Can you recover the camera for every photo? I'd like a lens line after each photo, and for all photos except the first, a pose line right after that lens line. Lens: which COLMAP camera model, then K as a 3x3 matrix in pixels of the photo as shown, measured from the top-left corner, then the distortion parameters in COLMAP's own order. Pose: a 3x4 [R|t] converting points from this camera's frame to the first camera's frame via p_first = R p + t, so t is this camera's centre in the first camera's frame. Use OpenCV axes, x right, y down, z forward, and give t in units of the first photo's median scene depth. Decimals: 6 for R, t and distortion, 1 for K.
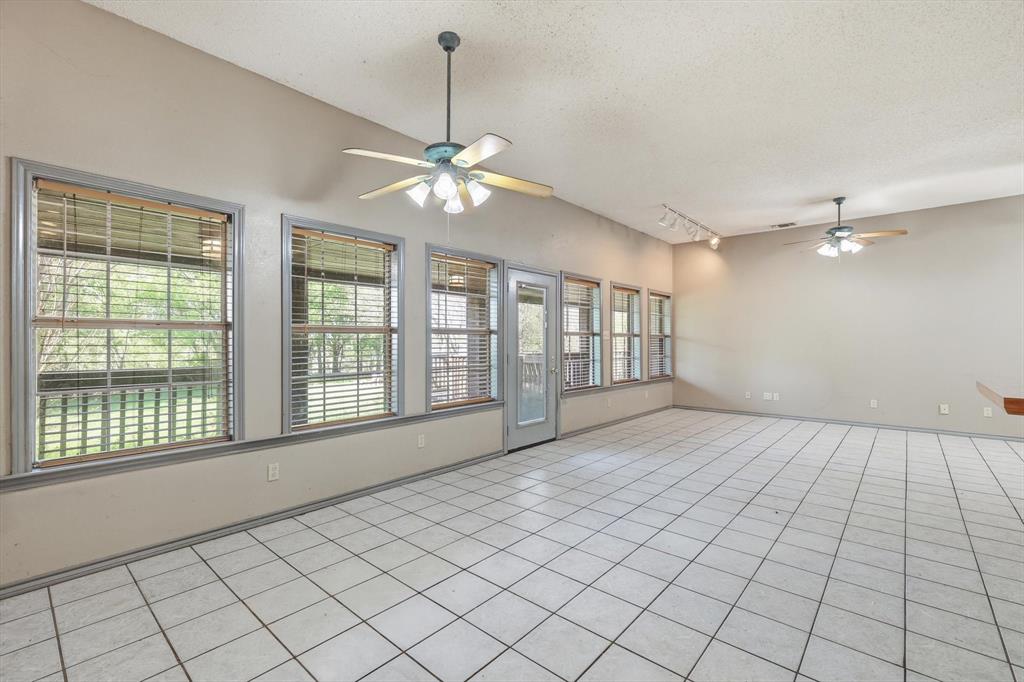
lens RADIAL K [[450.6, 0, 514.7], [0, 450.6, 336.7], [0, 0, 1]] dist [0.001025, 0.000115]
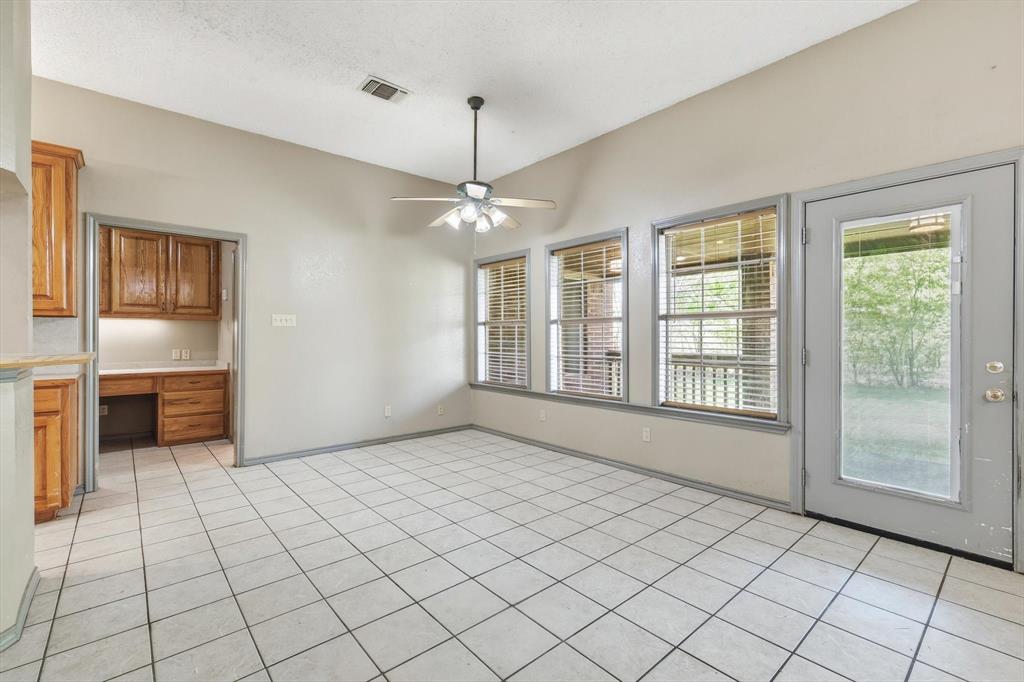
lens RADIAL K [[450.6, 0, 514.7], [0, 450.6, 336.7], [0, 0, 1]] dist [0.001025, 0.000115]
pose [[-0.131038, -0.000032, -0.991377, 0.801129], [0.008108, 0.999967, -0.001104, 0.025030], [0.991344, -0.008183, -0.131033, 0.888236]]
